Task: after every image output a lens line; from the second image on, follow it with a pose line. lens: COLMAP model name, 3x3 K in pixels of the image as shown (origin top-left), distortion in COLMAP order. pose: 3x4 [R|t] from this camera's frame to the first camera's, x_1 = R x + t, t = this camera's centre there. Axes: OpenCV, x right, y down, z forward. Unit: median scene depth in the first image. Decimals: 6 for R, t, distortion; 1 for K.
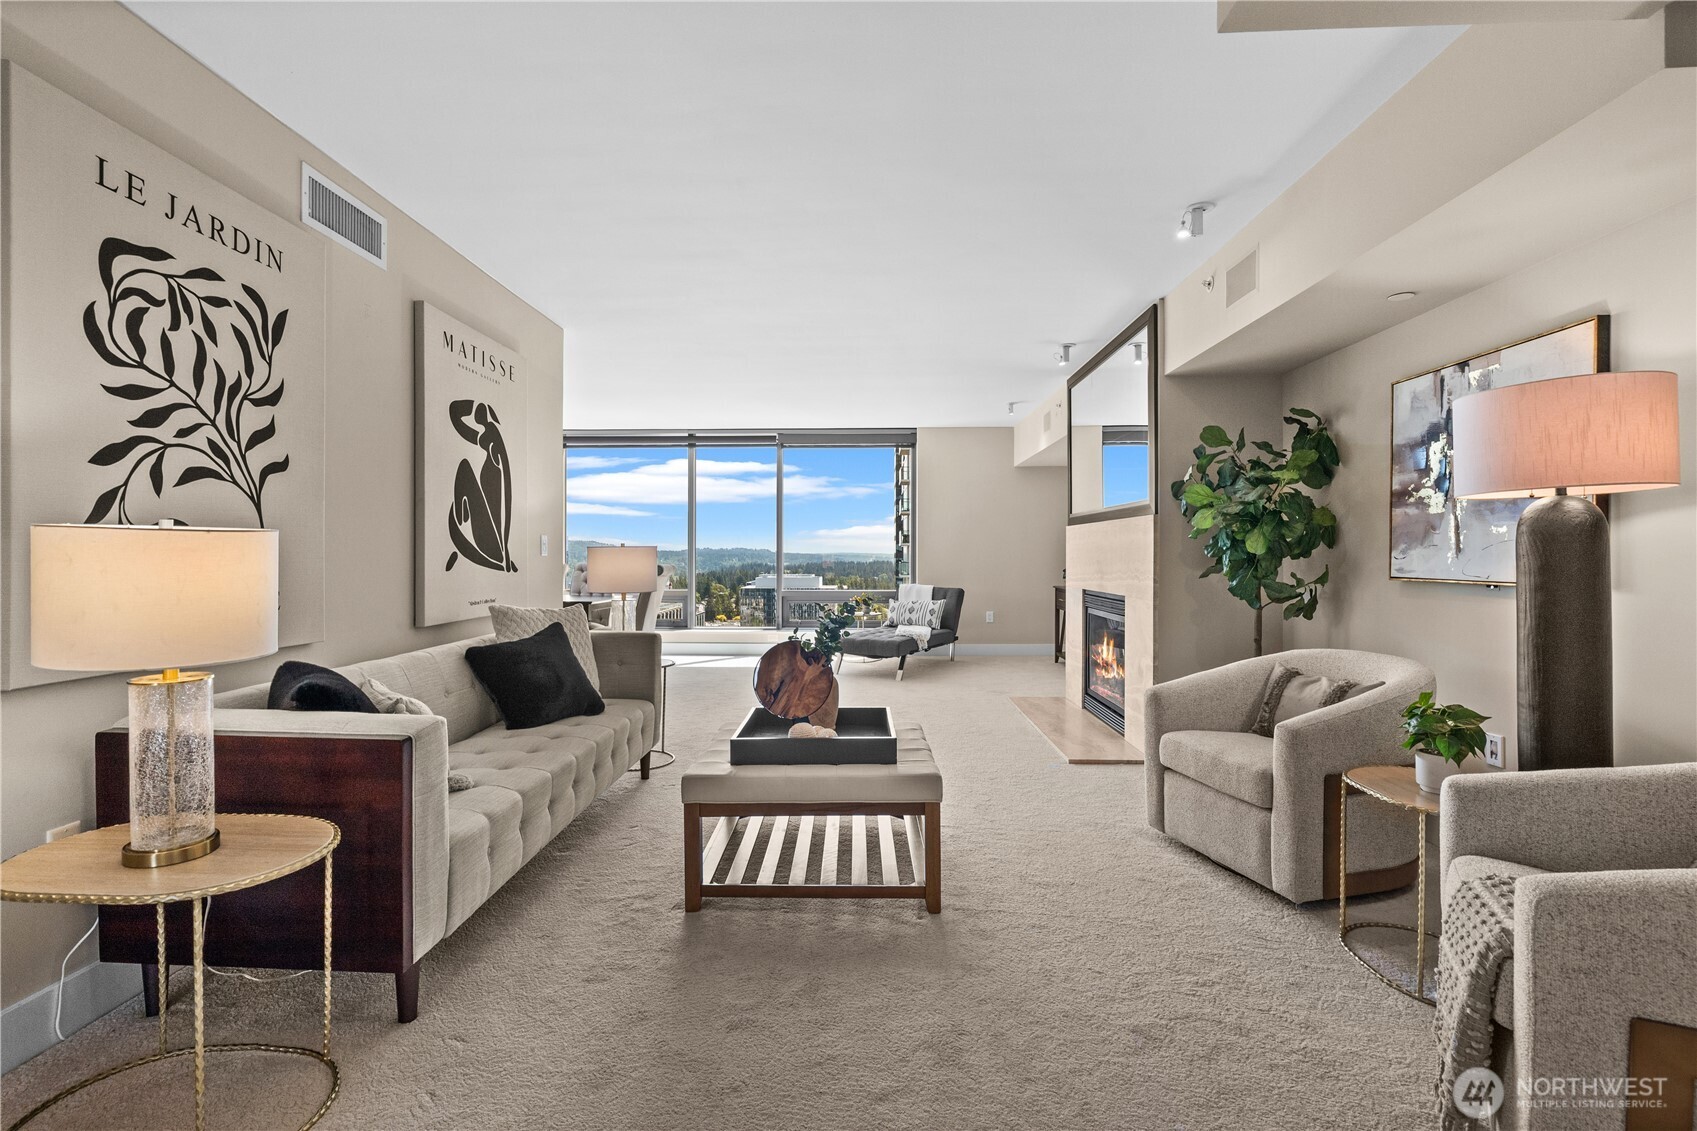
lens RADIAL K [[782.5, 0, 843.7], [0, 782.5, 558.6], [0, 0, 1]] dist [-0.000447, 0.000601]
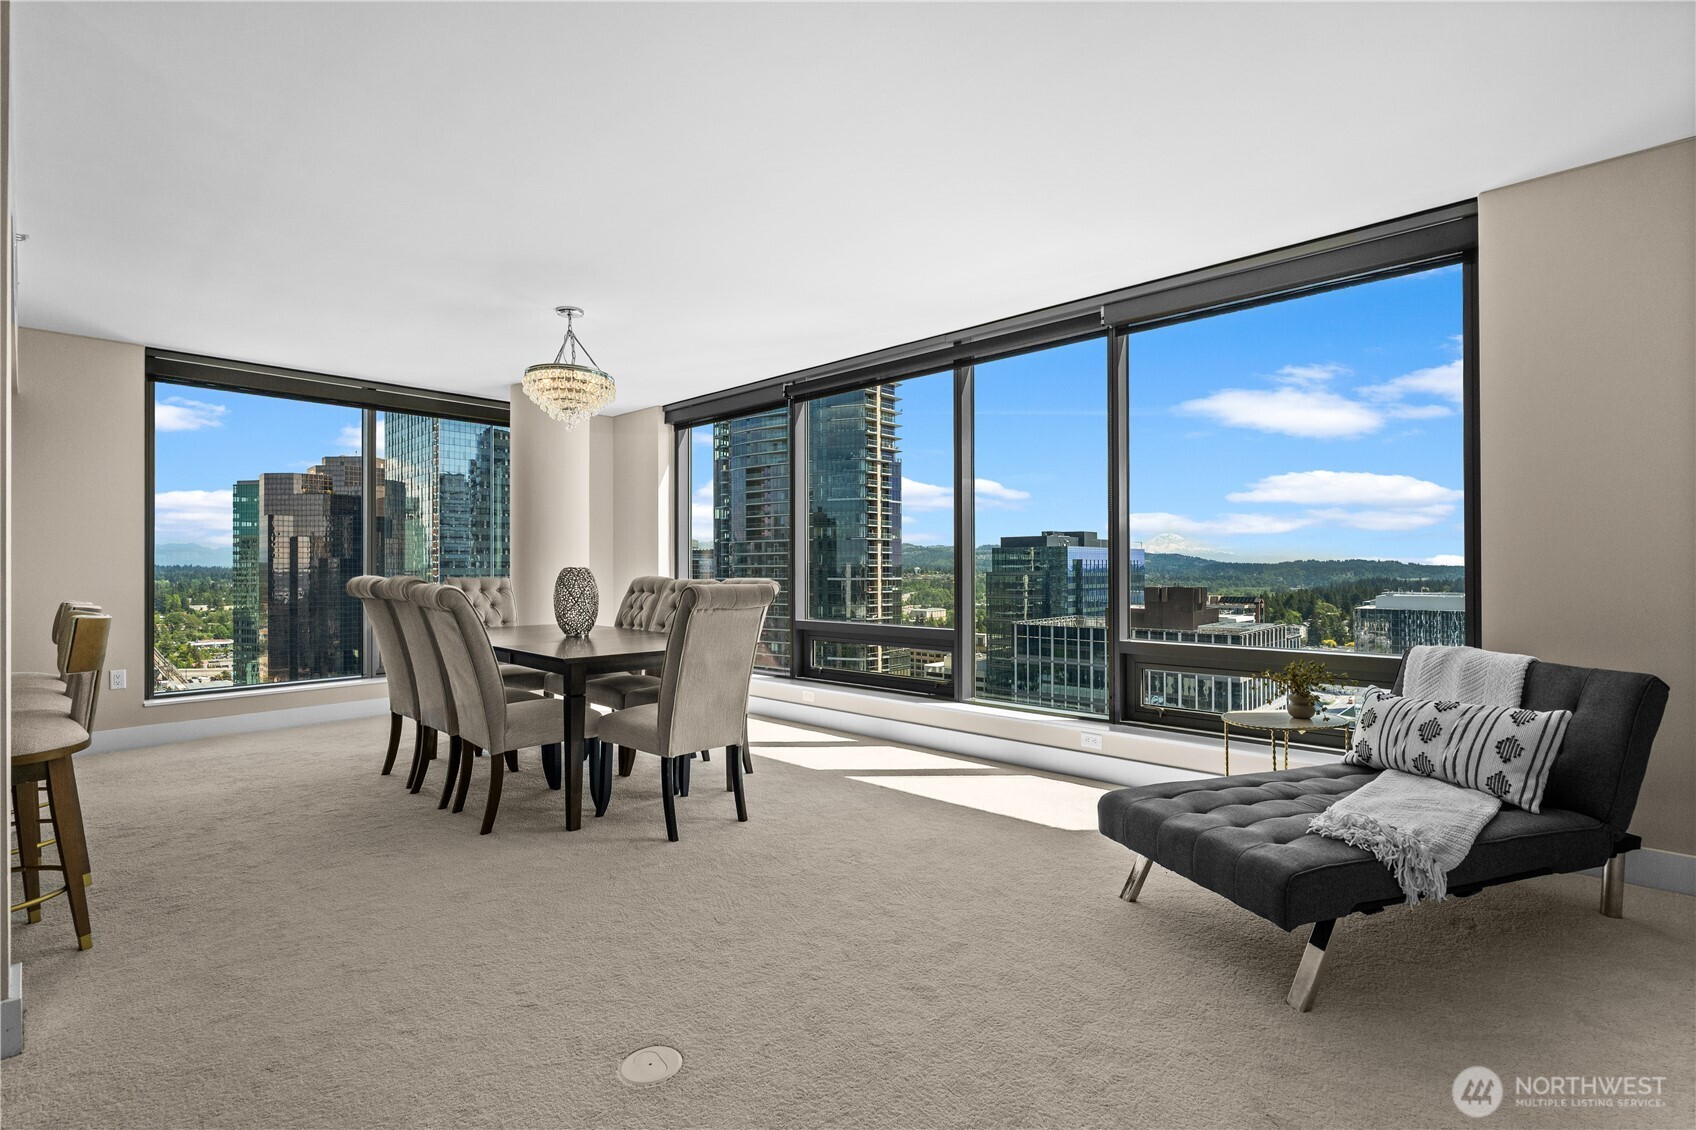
lens RADIAL K [[788.6, 0, 848.2], [0, 788.6, 562.7], [0, 0, 1]] dist [-0.003116, -0.000281]
pose [[0.759348, -0.007013, -0.650647, 0.308302], [-0.000838, 0.999931, -0.011756, 0.001129], [0.650684, 0.009472, 0.759289, 1.584197]]
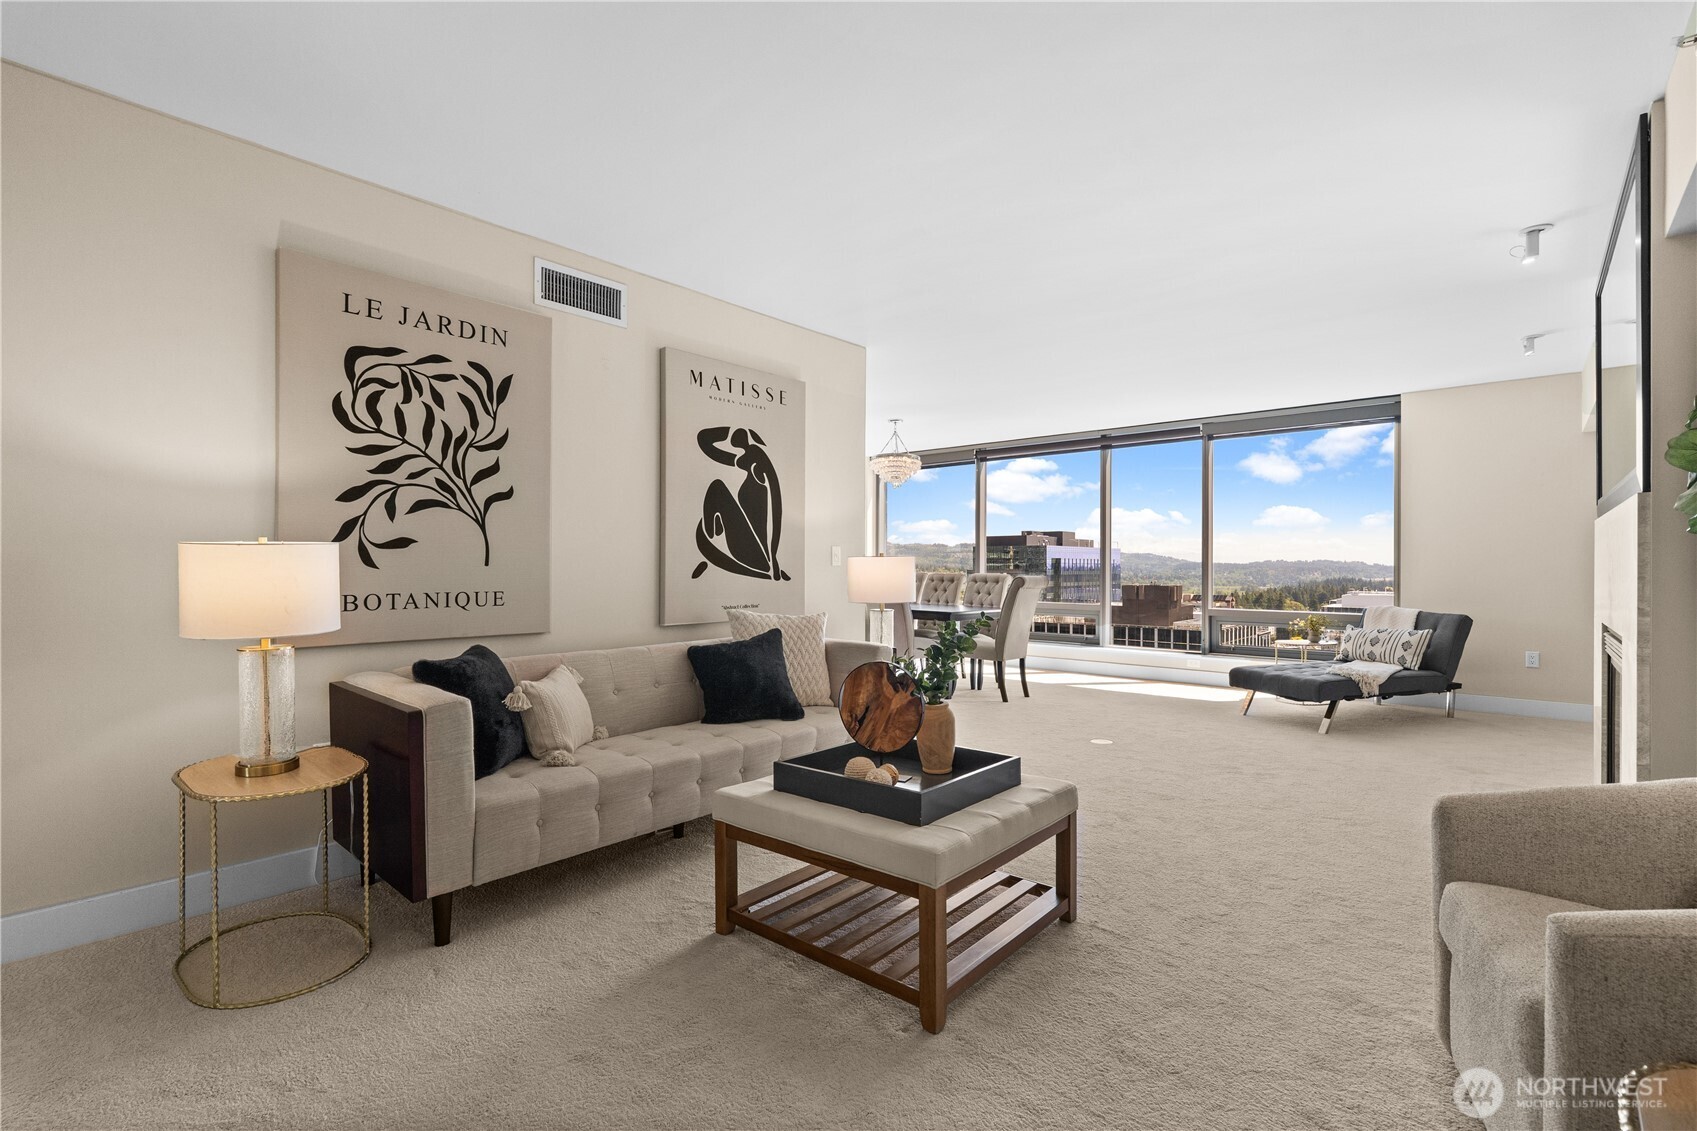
lens RADIAL K [[777.6, 0, 836.9], [0, 777.6, 567.2], [0, 0, 1]] dist [-0.002713, 0.000401]
pose [[0.768190, 0.002235, -0.640217, 0.440278], [-0.005344, 0.999981, -0.002922, 0.002023], [0.640199, 0.005666, 0.768188, 0.295909]]
